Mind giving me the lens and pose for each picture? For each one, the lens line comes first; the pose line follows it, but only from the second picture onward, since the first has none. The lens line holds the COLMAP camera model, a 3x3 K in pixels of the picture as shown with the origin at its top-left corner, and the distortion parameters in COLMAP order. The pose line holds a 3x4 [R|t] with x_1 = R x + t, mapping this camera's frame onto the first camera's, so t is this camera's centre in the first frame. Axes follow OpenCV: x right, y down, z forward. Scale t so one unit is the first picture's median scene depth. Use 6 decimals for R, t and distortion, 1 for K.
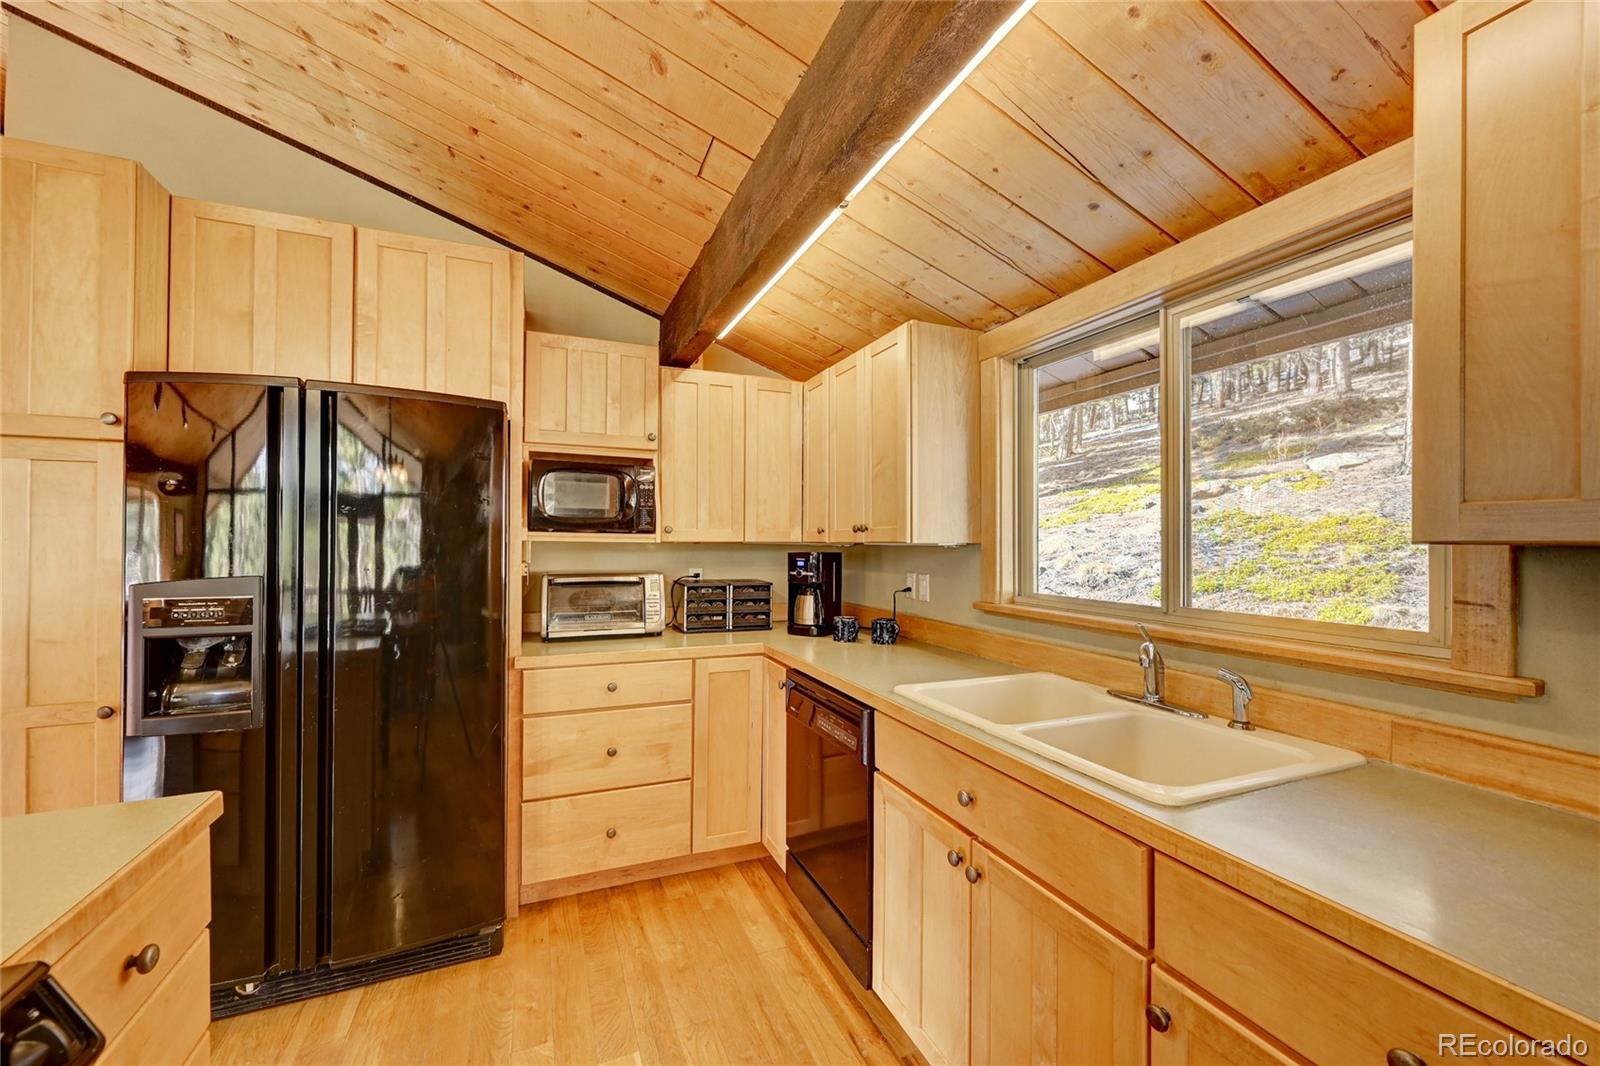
lens RADIAL K [[634.8, 0, 801.7], [0, 634.8, 535.0], [0, 0, 1]] dist [0.002000, 0.000094]
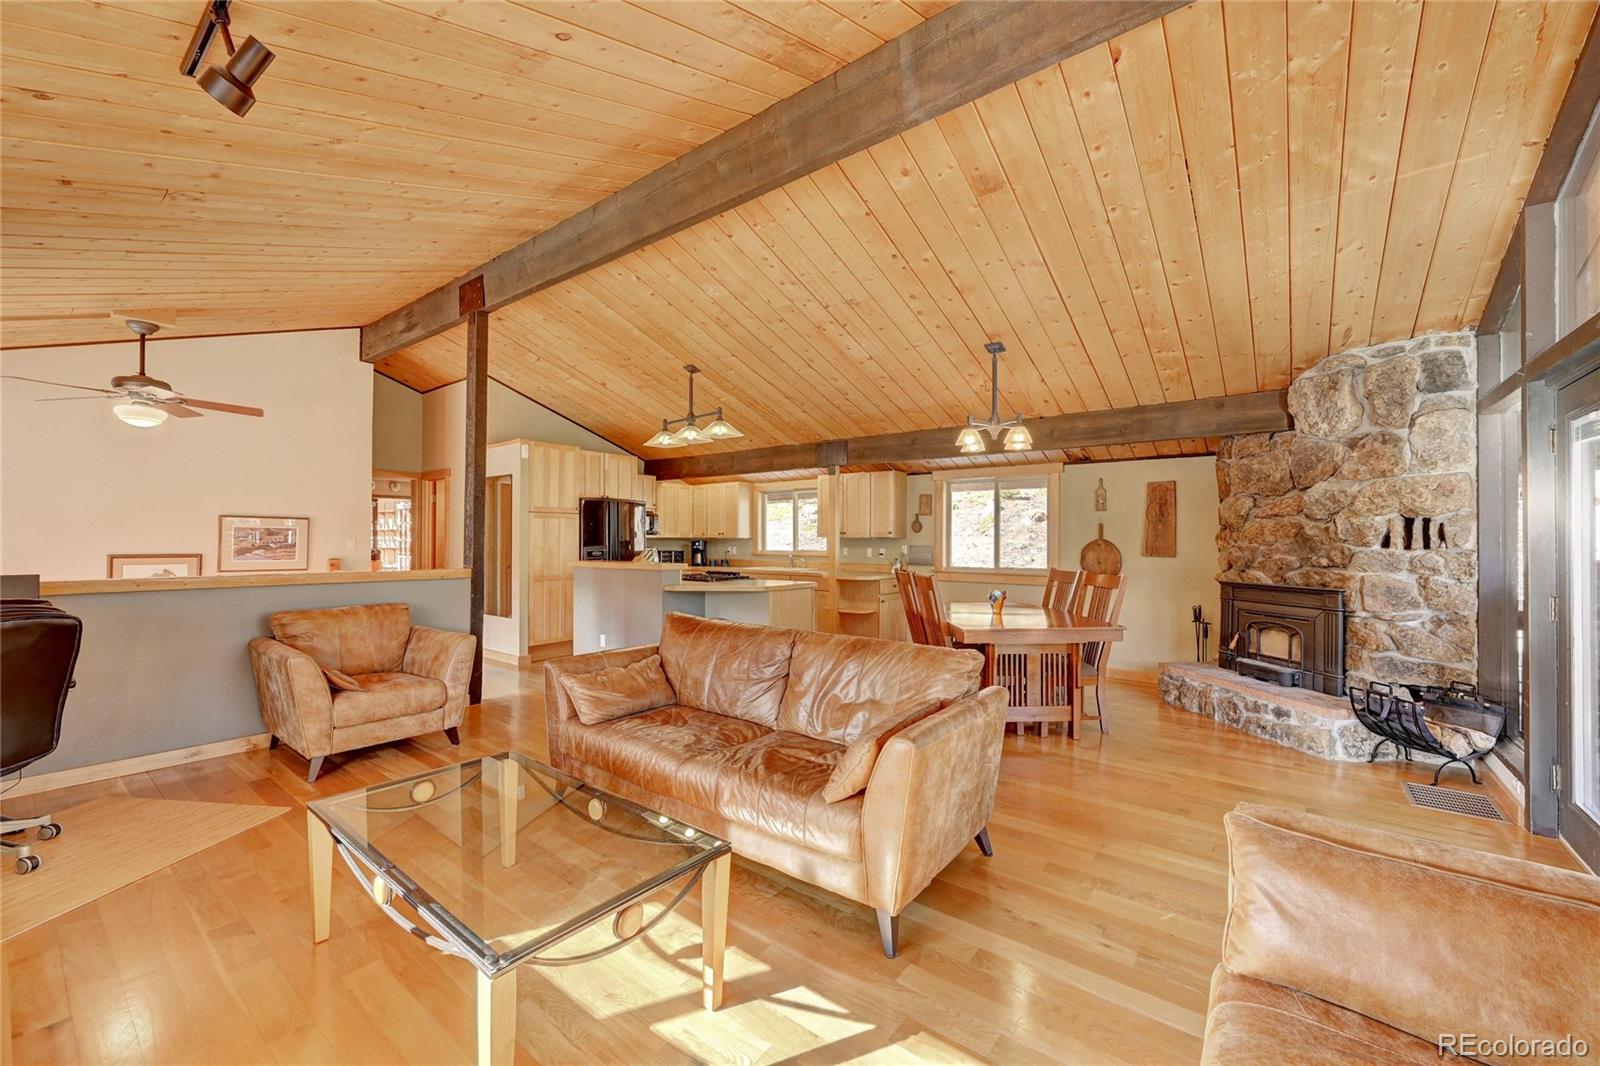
lens RADIAL K [[634.8, 0, 796.8], [0, 634.8, 535.9], [0, 0, 1]] dist [0.002000, 0.000094]
pose [[0.865828, 0.006934, 0.500293, -1.171701], [-0.007307, 0.999973, -0.001214, 0.005182], [-0.500288, -0.002605, 0.865855, -2.038786]]
